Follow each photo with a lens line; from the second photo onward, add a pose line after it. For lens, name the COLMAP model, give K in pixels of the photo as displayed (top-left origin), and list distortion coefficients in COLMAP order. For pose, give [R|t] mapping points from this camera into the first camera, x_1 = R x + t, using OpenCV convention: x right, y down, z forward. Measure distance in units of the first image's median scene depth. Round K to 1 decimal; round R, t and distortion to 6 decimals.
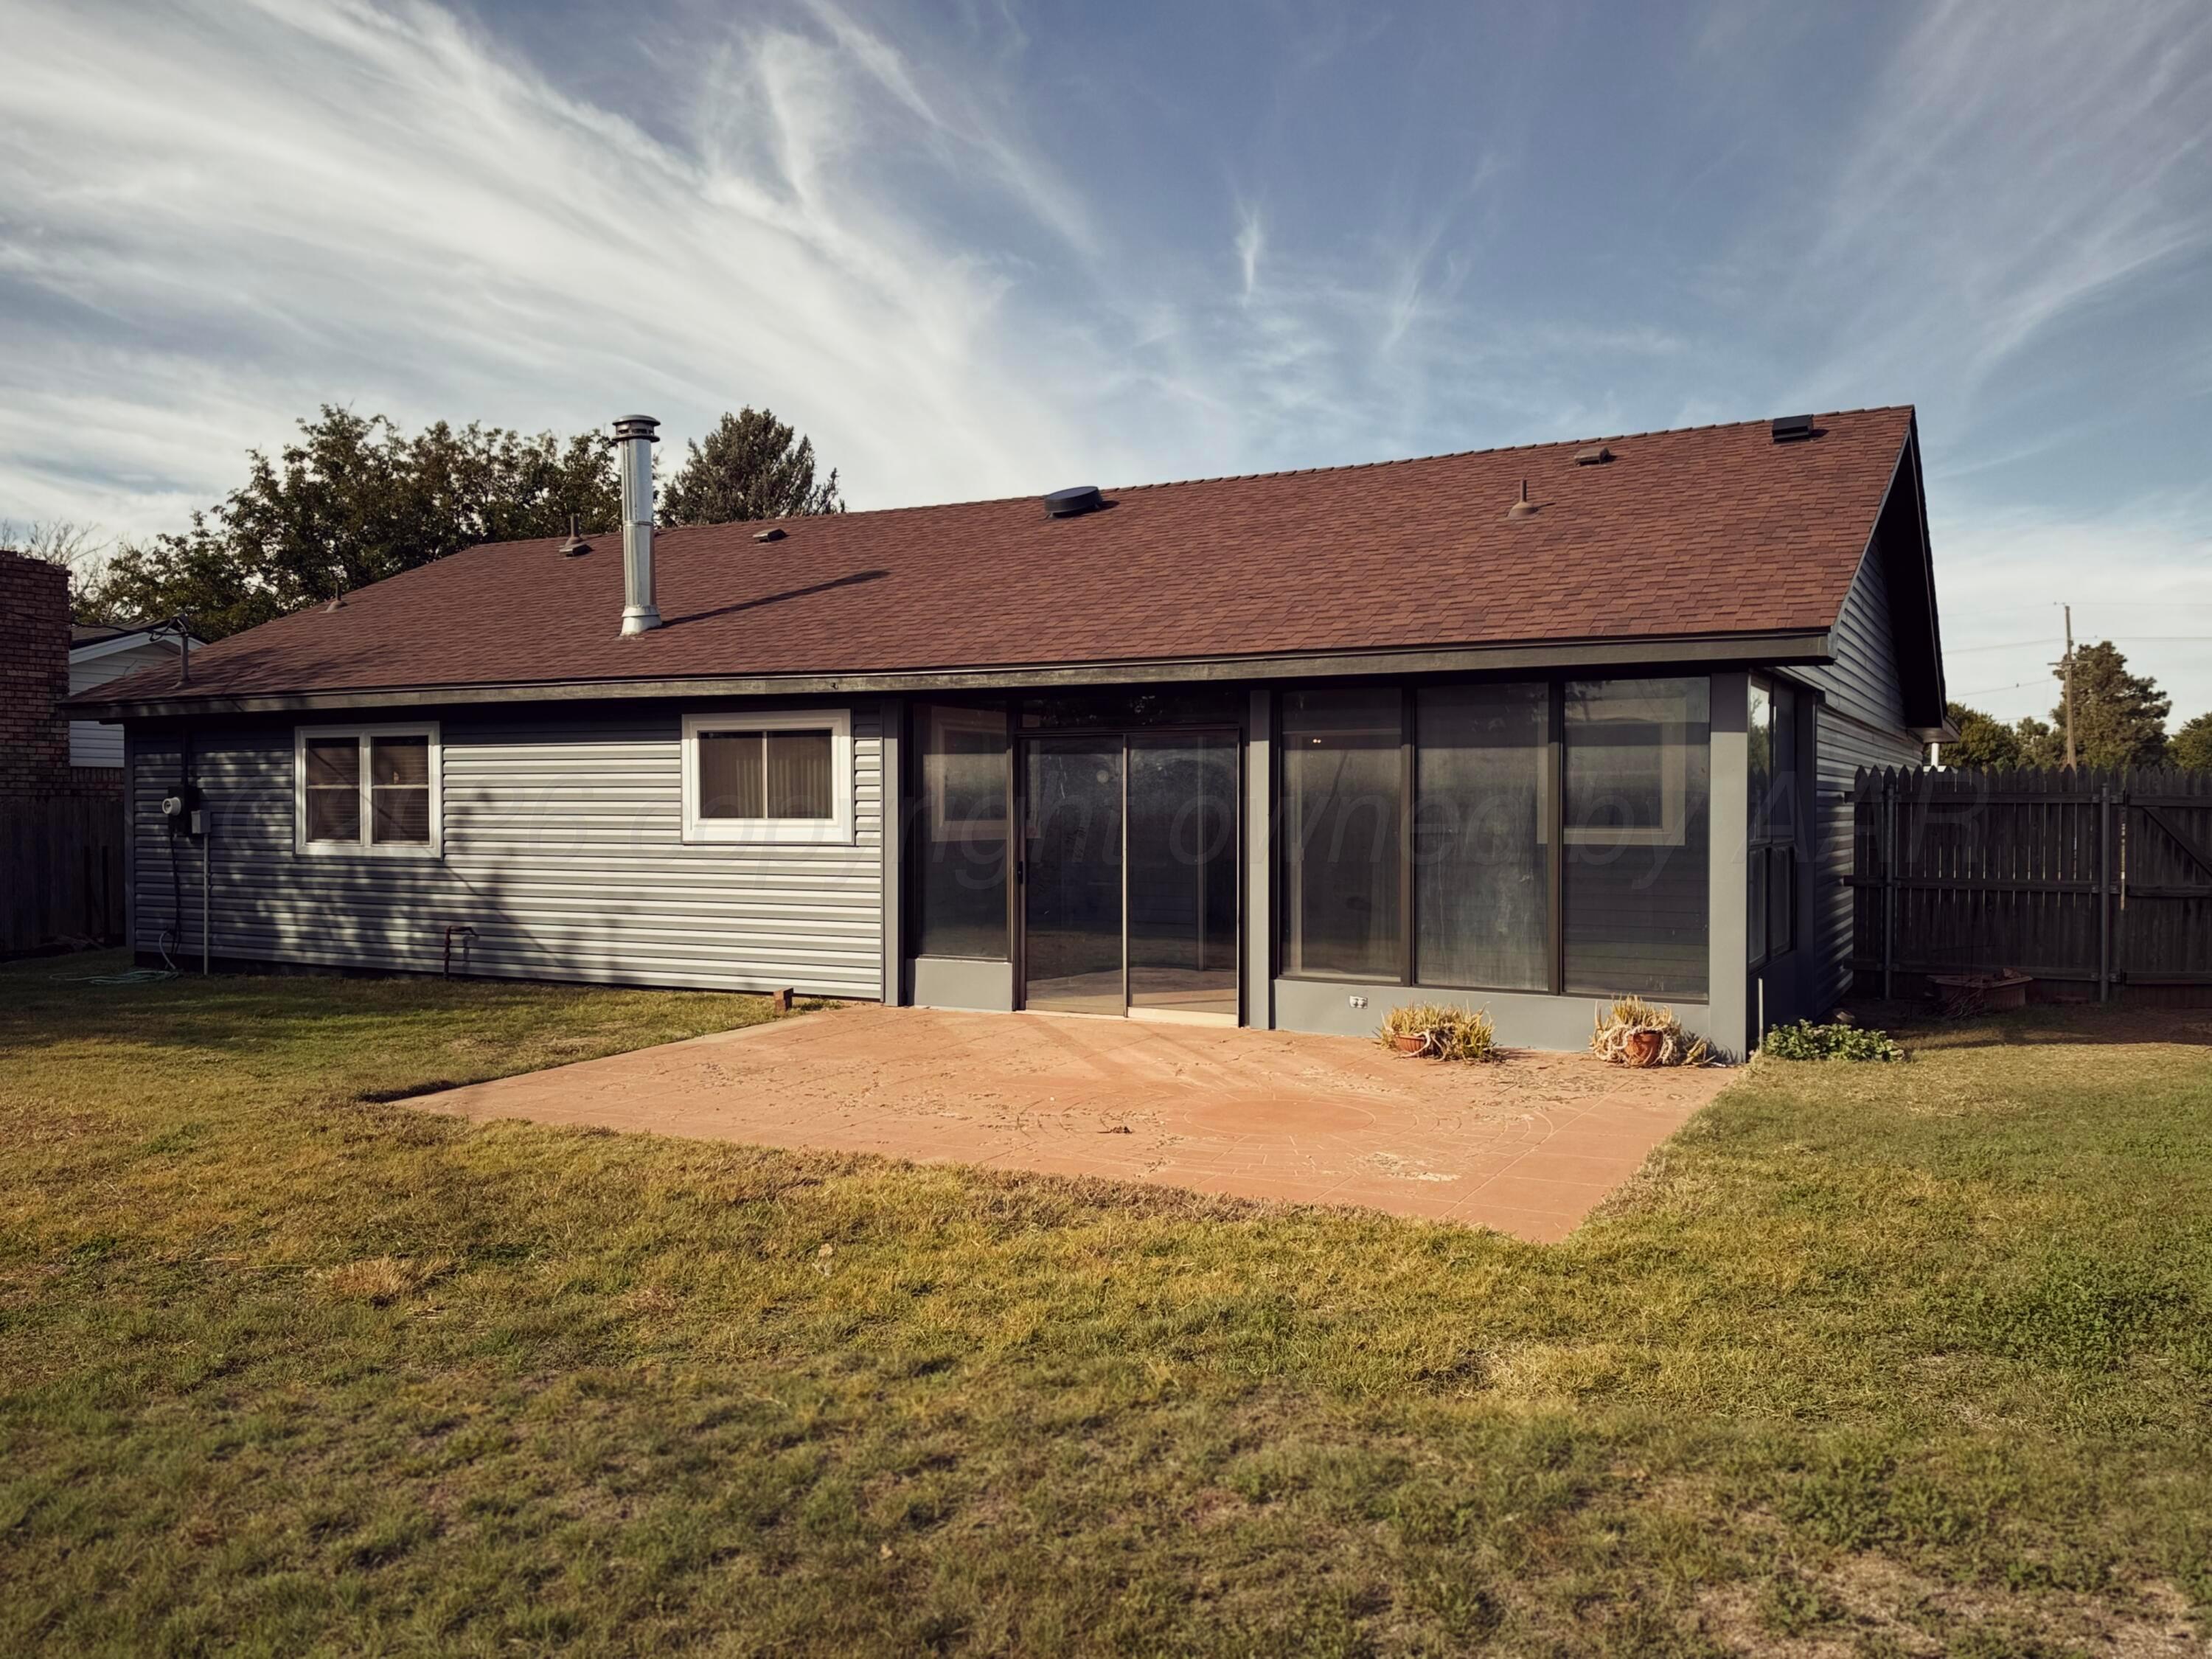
lens RADIAL K [[1729.7, 0, 1106.0], [0, 1729.7, 829.5], [0, 0, 1]] dist [0.076831, -0.152929]
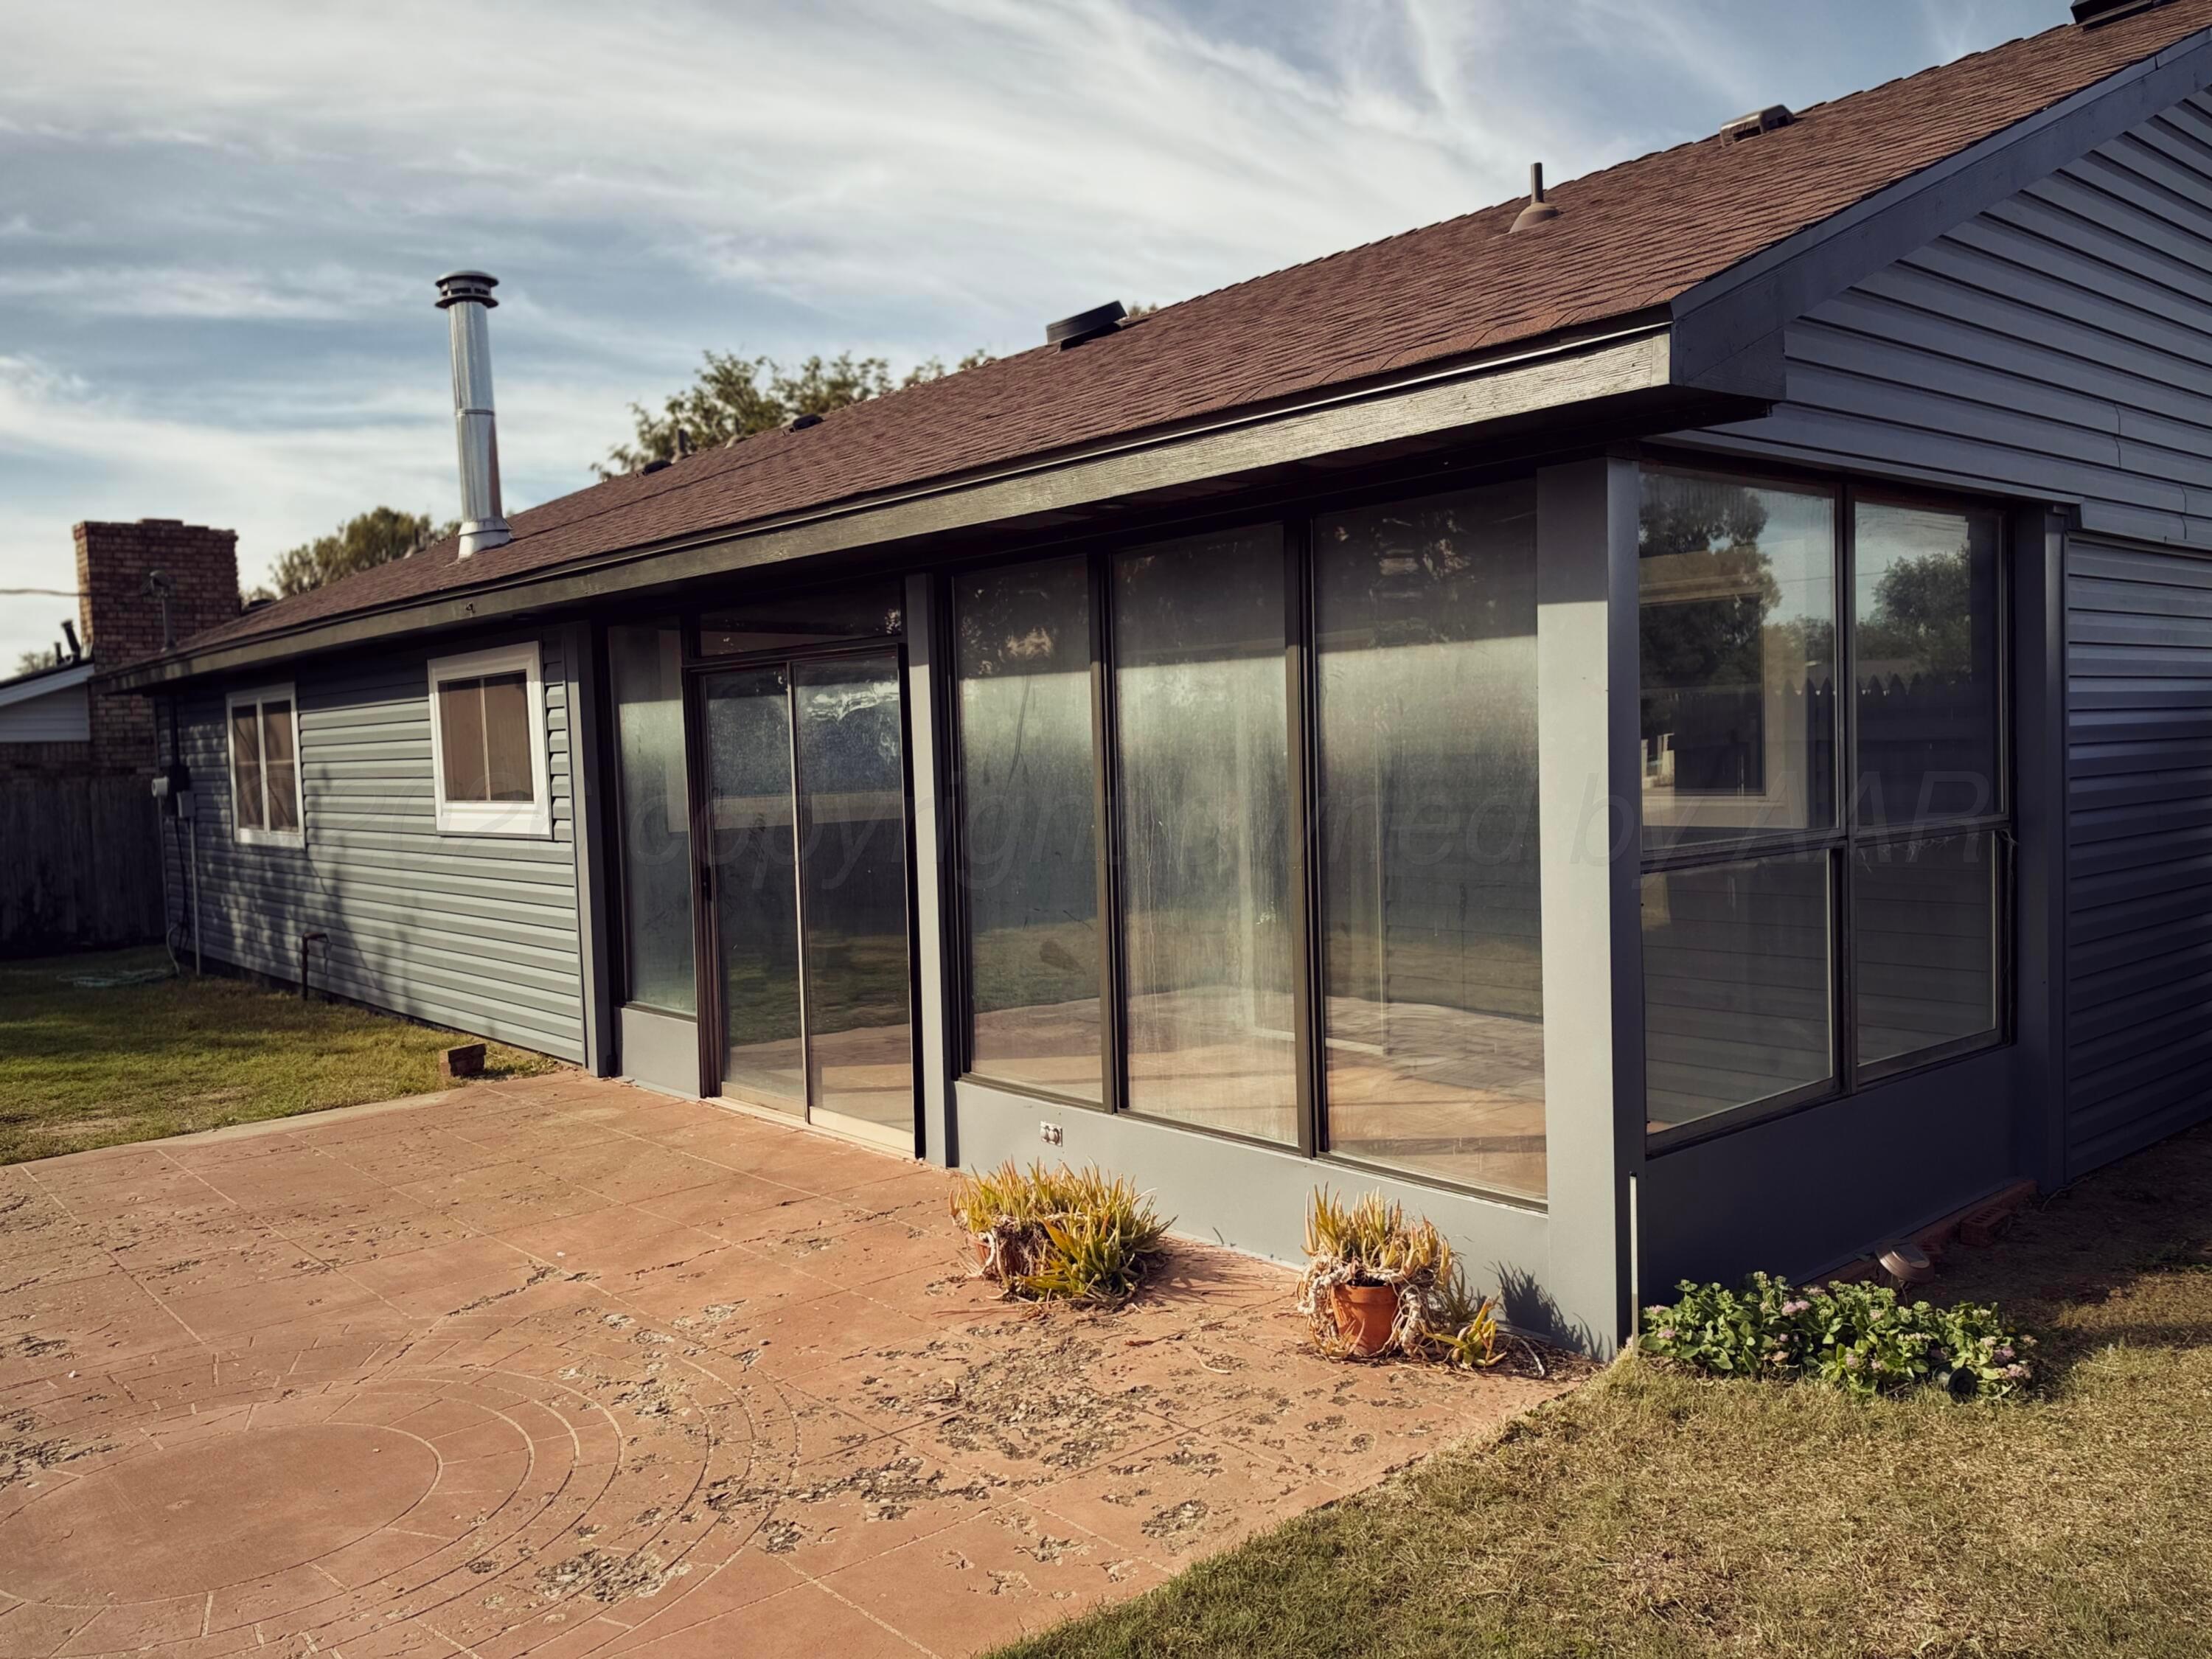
lens RADIAL K [[1760.0, 0, 1107.5], [0, 1760.0, 873.2], [0, 0, 1]] dist [0.068950, -0.221258]
pose [[0.929374, 0.002023, -0.369134, 0.275880], [0.019590, 0.998306, 0.054792, -0.010353], [0.368619, -0.058154, 0.927760, 0.367517]]
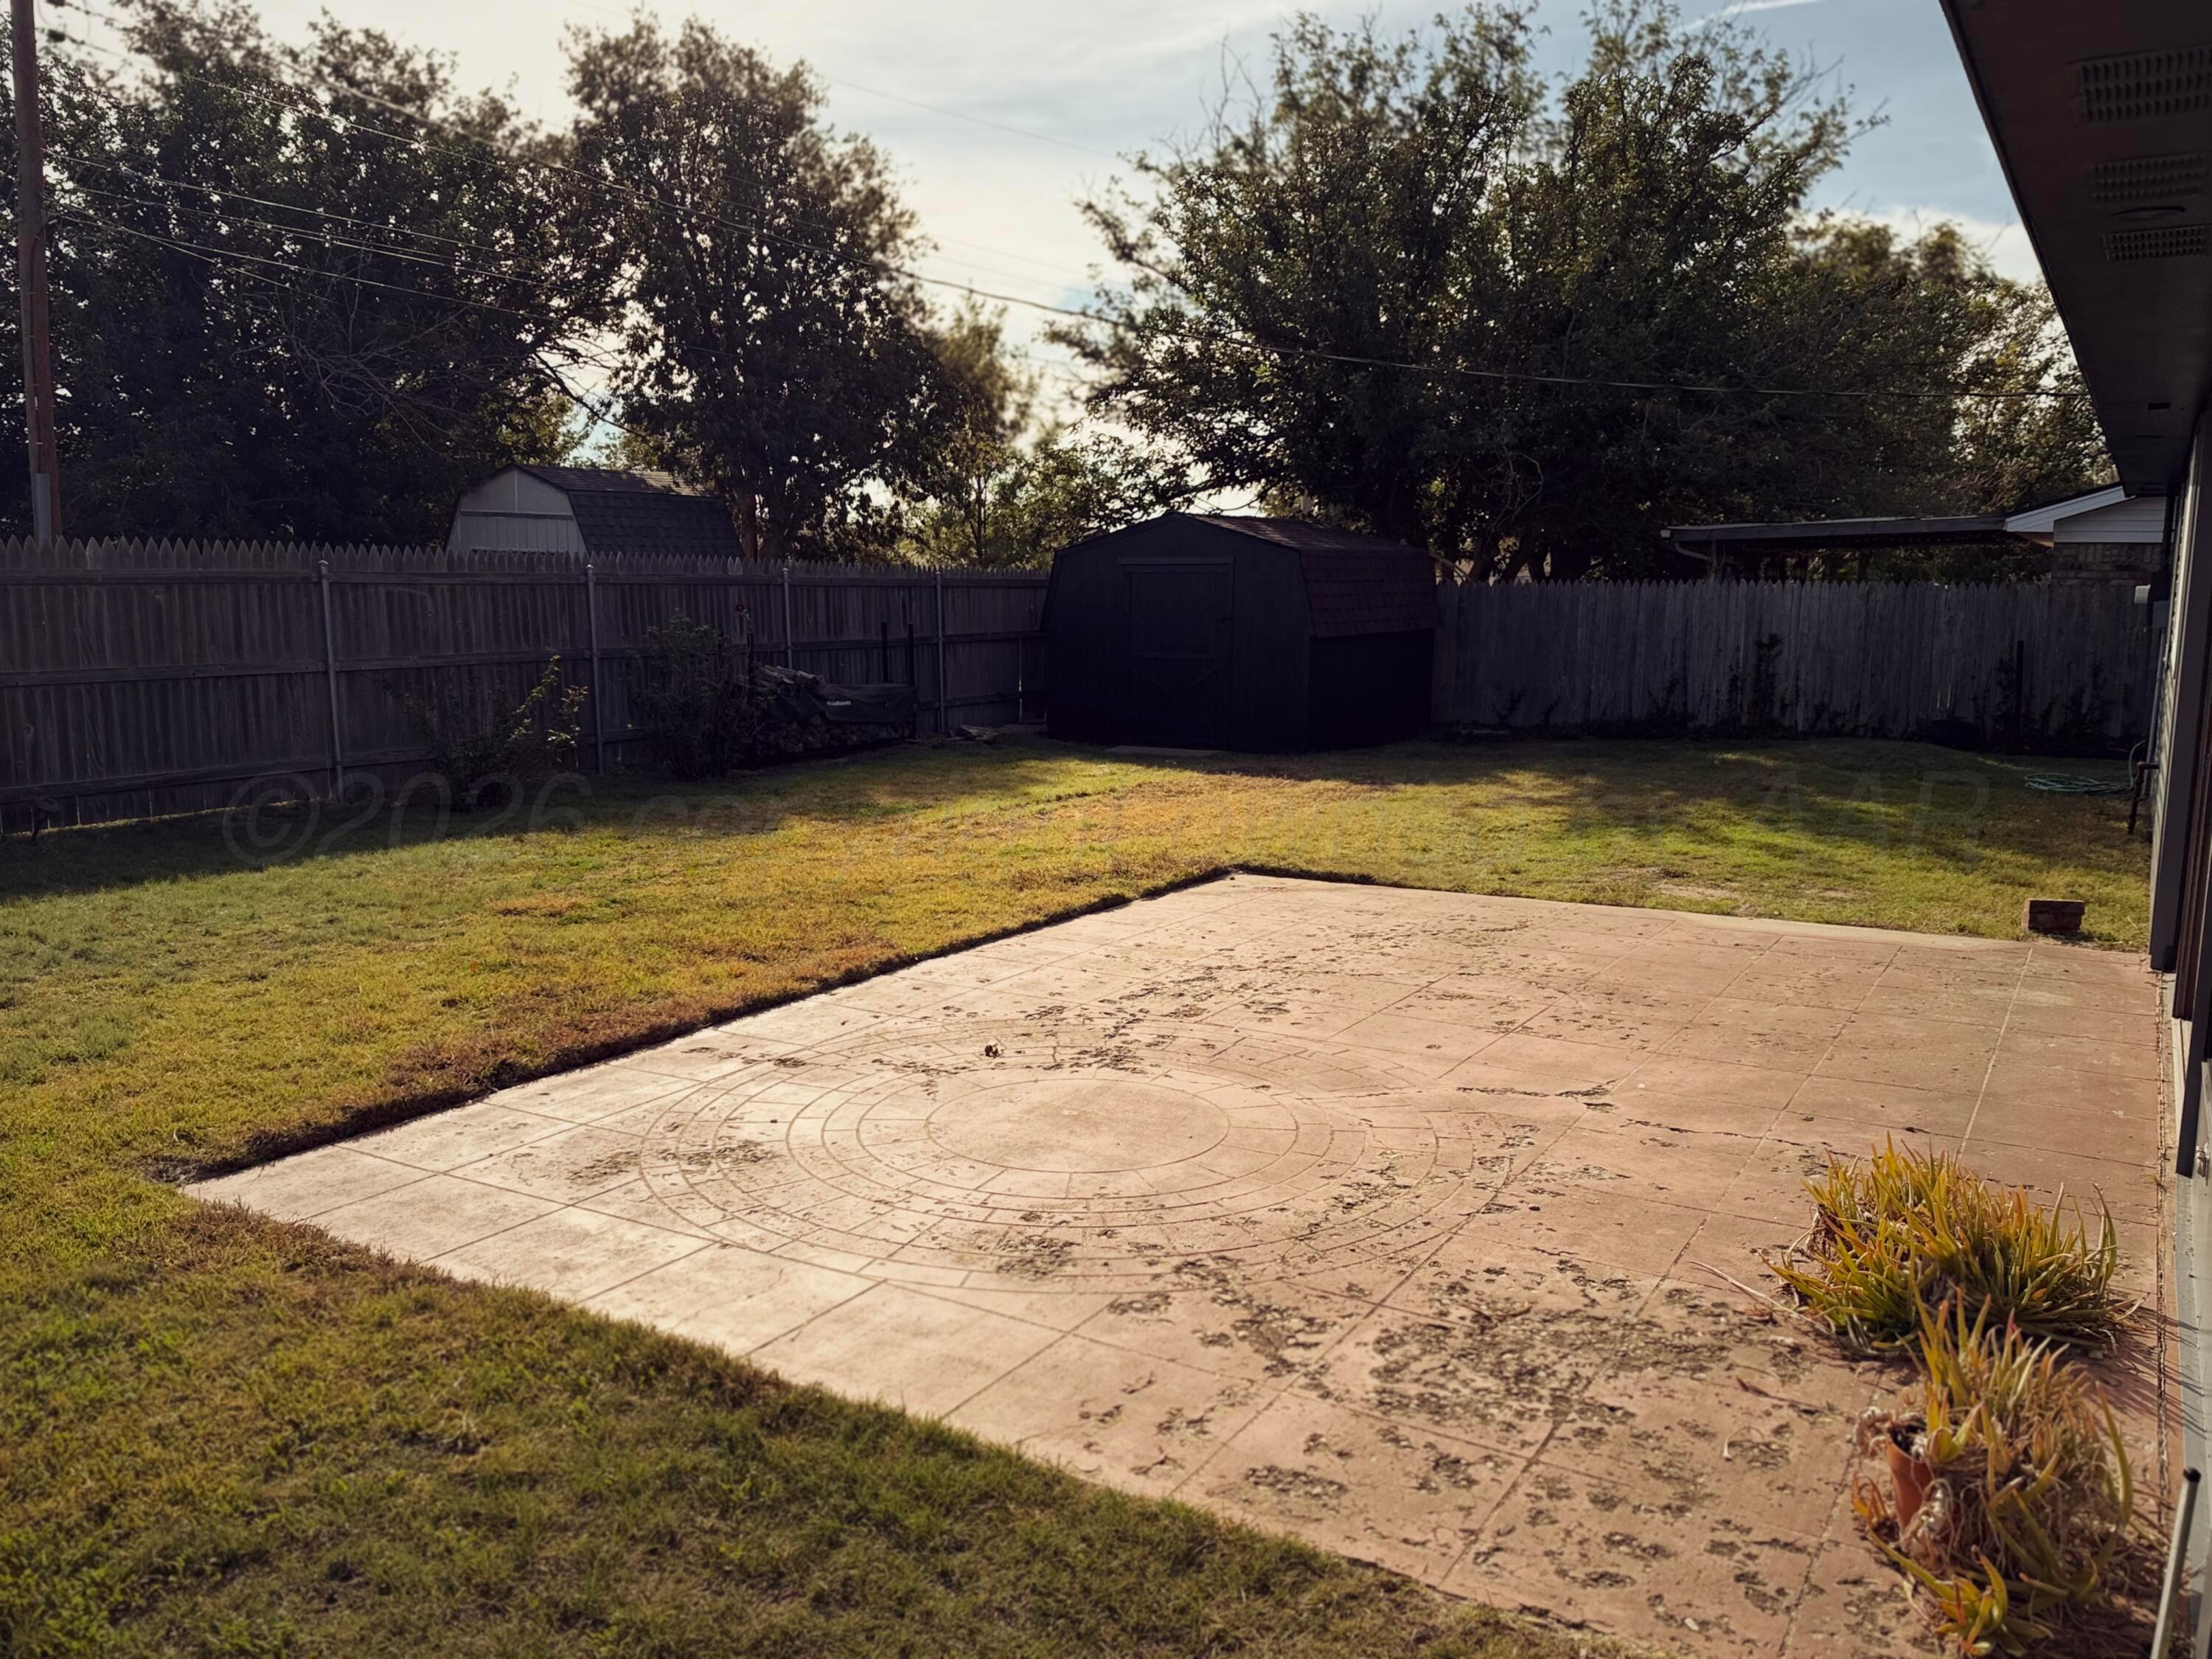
lens RADIAL K [[1729.7, 0, 1106.0], [0, 1729.7, 829.5], [0, 0, 1]] dist [0.076831, -0.152929]
pose [[-0.051900, 0.157486, -0.986156, 0.395676], [-0.038645, 0.986431, 0.159564, -0.019594], [0.997904, 0.046391, -0.045109, 0.580408]]
